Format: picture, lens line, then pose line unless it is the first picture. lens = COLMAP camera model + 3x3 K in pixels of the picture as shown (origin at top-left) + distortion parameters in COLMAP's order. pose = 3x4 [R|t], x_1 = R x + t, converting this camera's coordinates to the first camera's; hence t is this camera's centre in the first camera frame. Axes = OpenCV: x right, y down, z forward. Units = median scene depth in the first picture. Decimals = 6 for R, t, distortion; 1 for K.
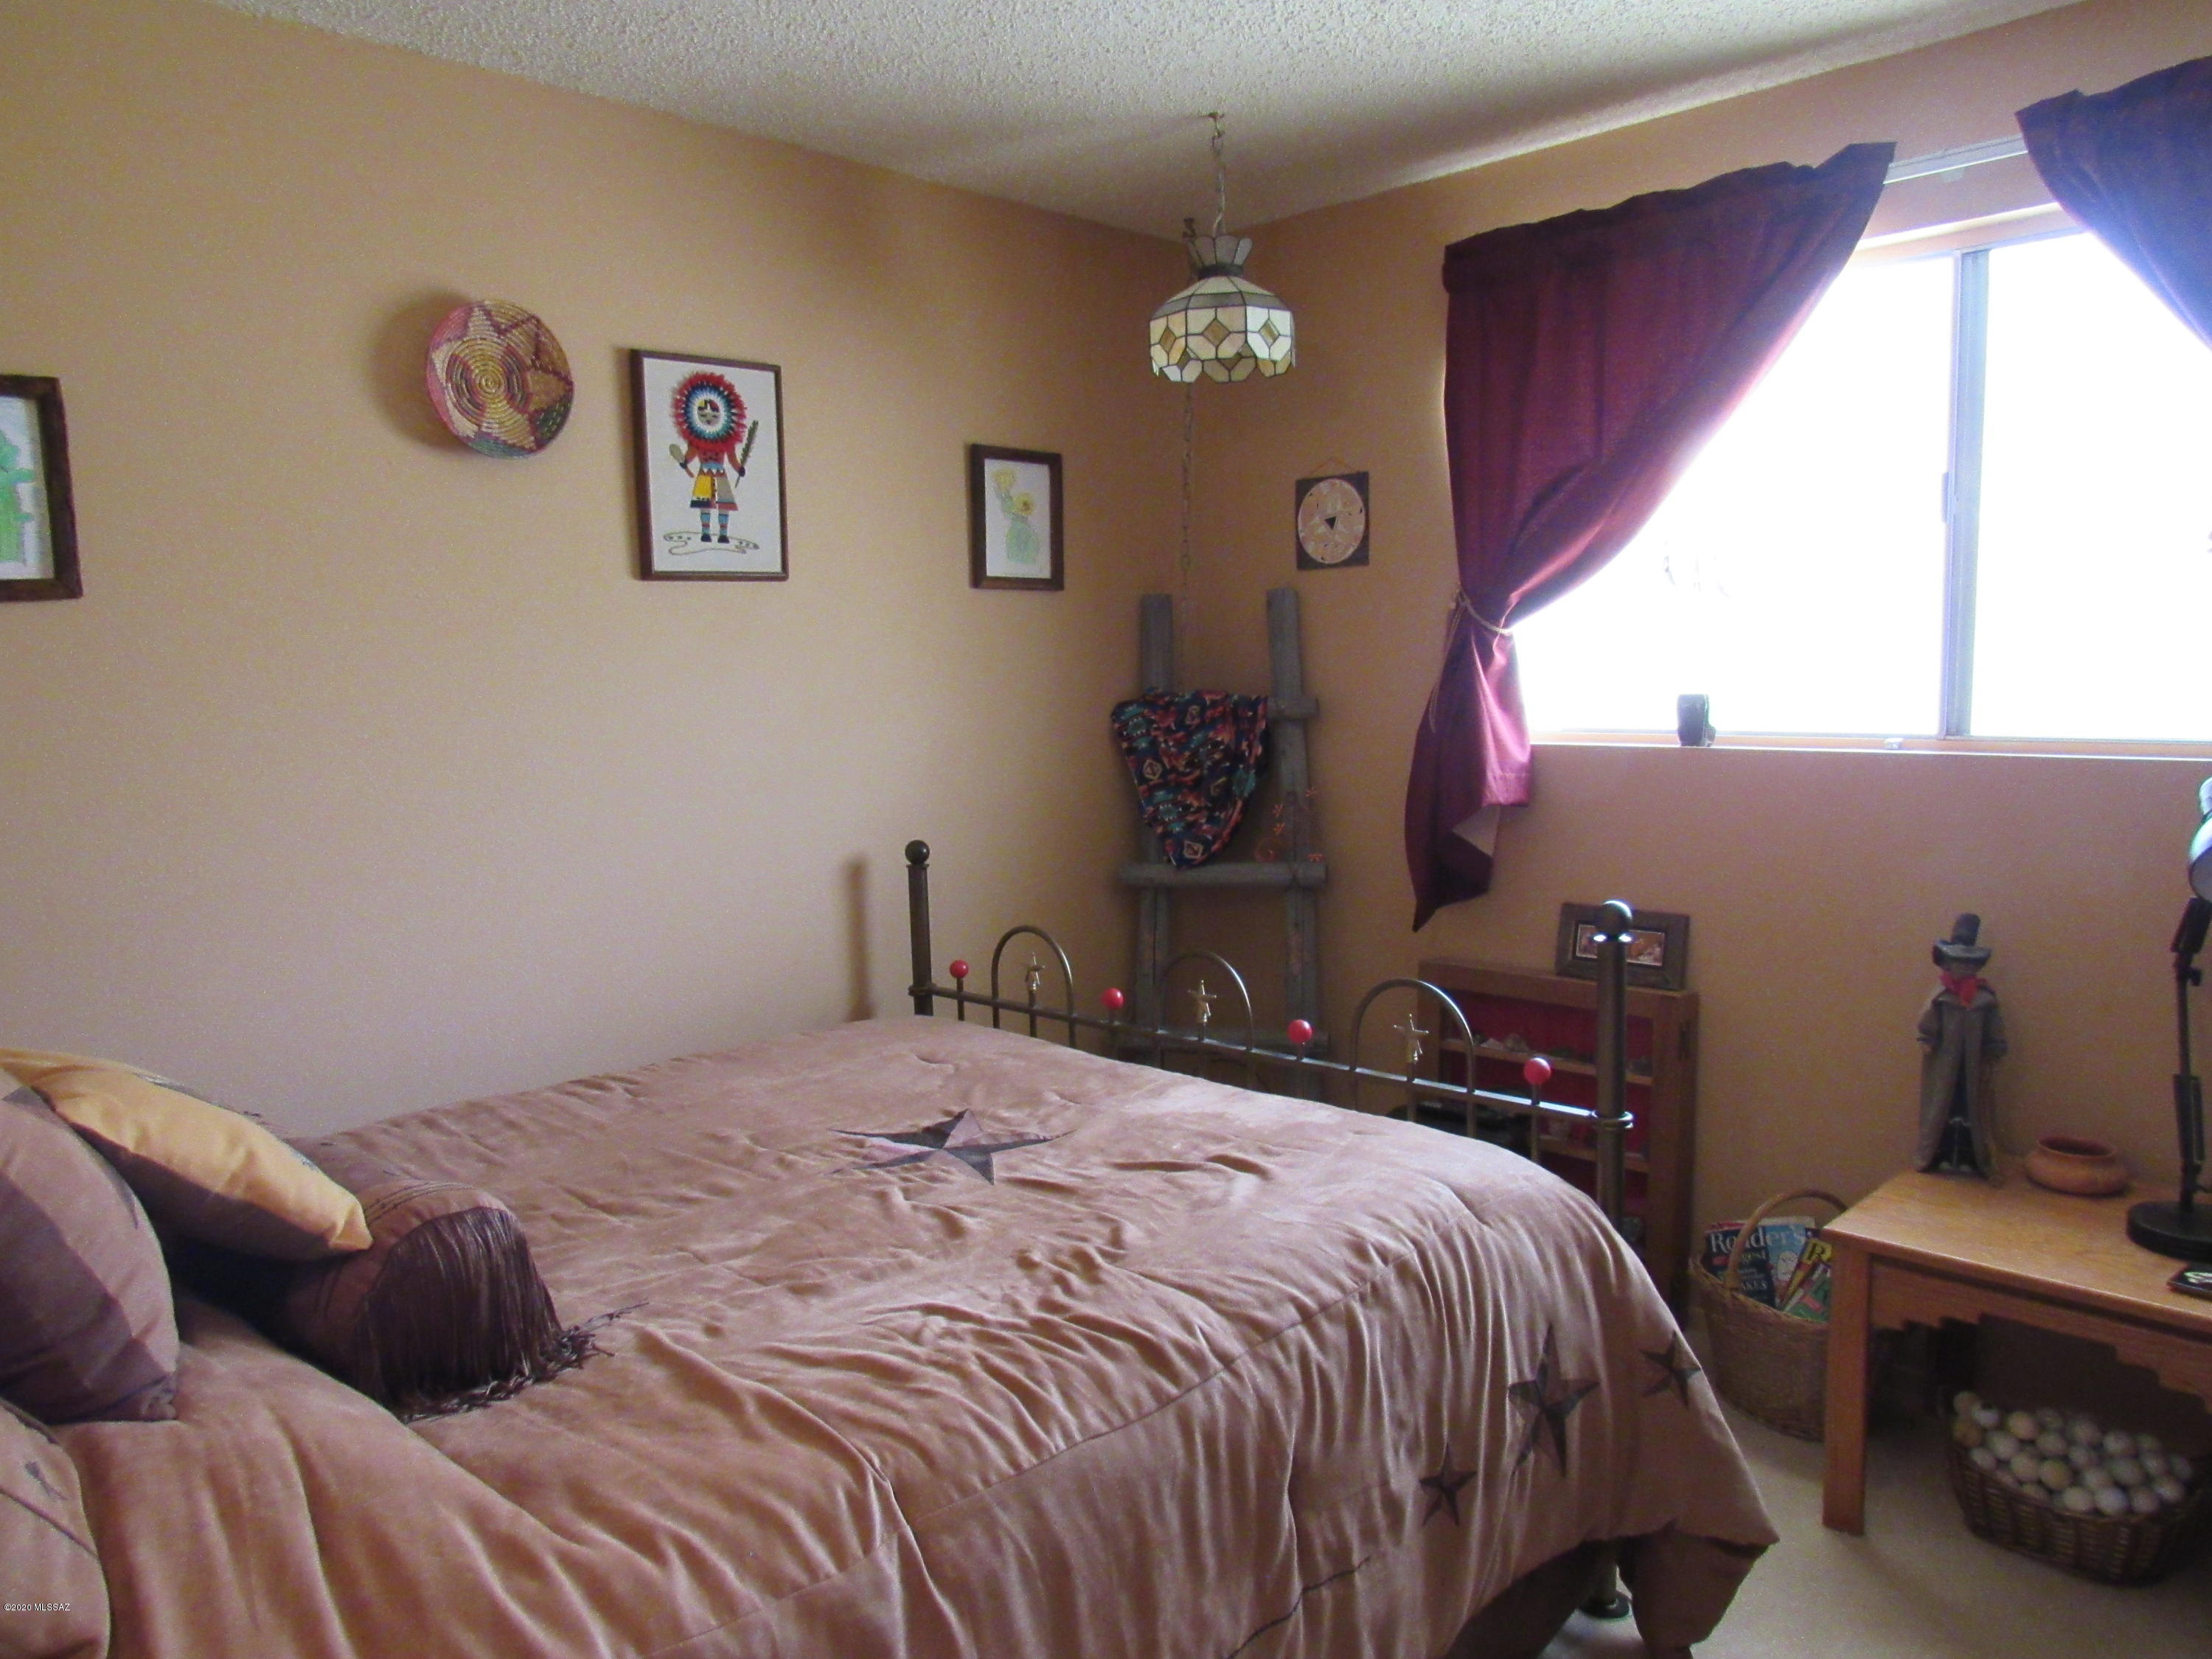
lens RADIAL K [[1590.1, 0, 1106.7], [0, 1590.1, 829.5], [0, 0, 1]] dist [-0.030088, -0.004487]
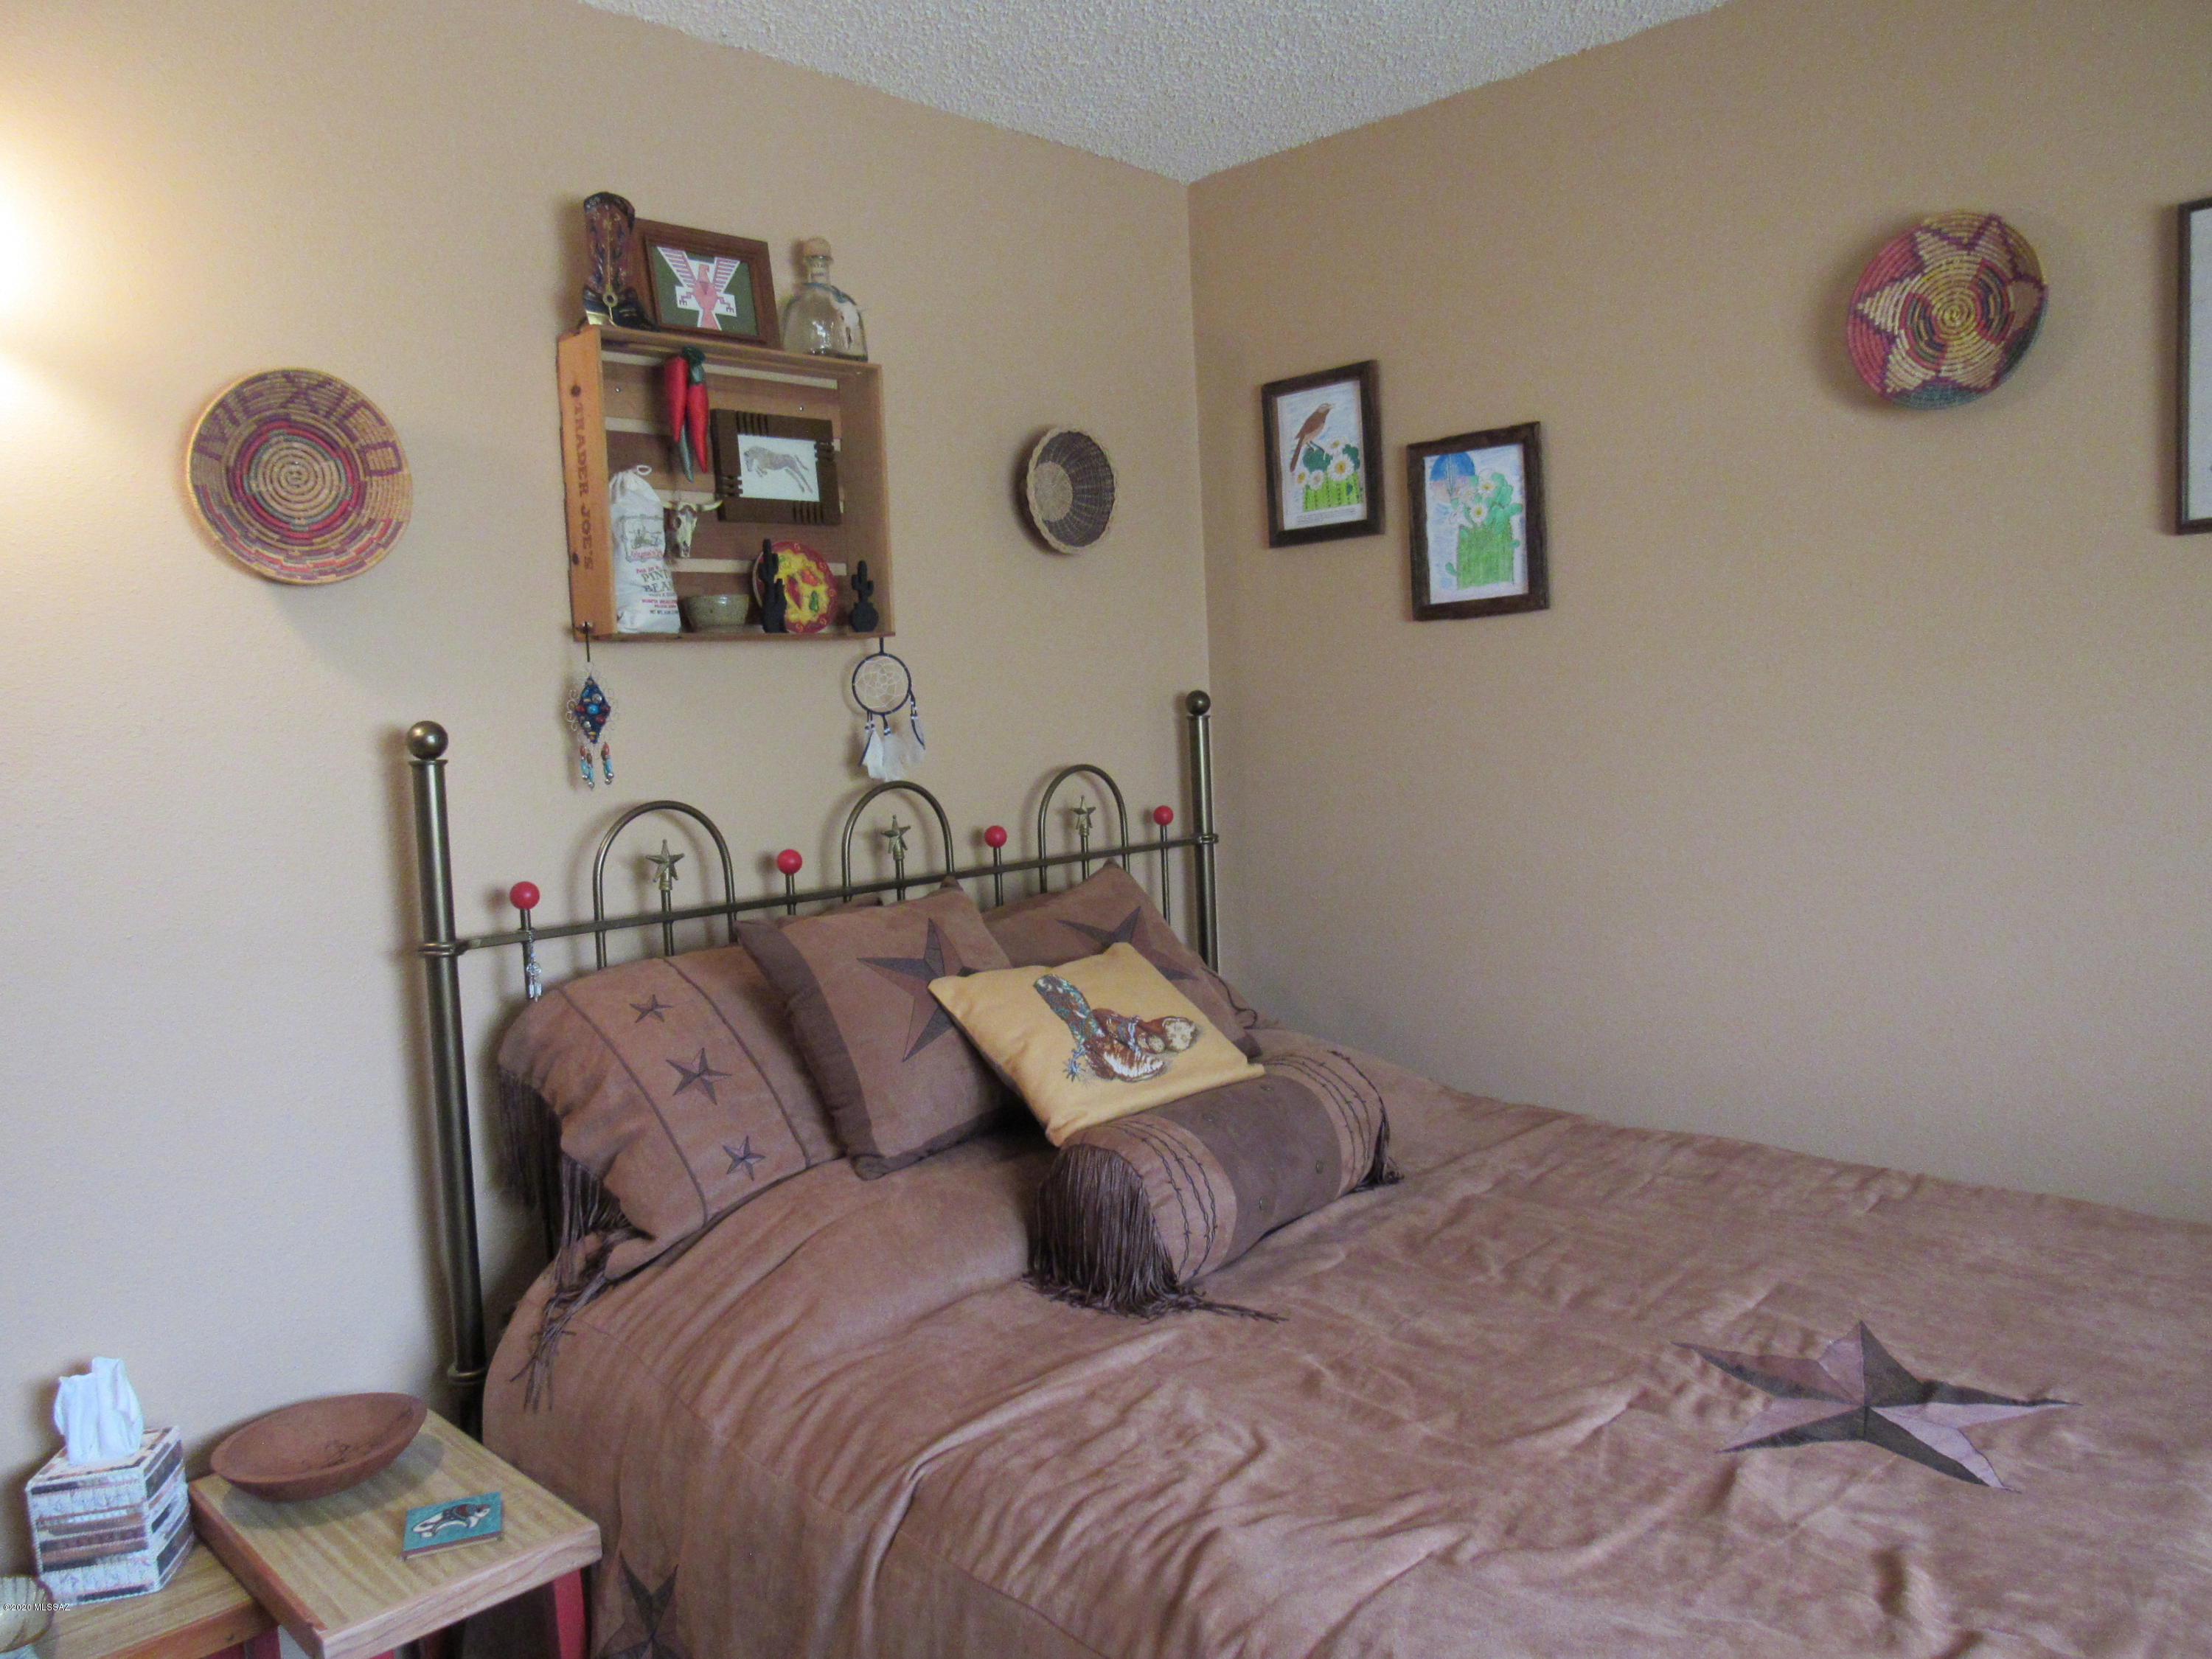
lens RADIAL K [[1606.2, 0, 1074.4], [0, 1606.2, 832.9], [0, 0, 1]] dist [-0.036066, 0.026440]
pose [[0.001683, 0.112322, -0.993670, 0.538207], [-0.060916, 0.991838, 0.112011, -0.094683], [0.998141, 0.060342, 0.008511, 0.648913]]
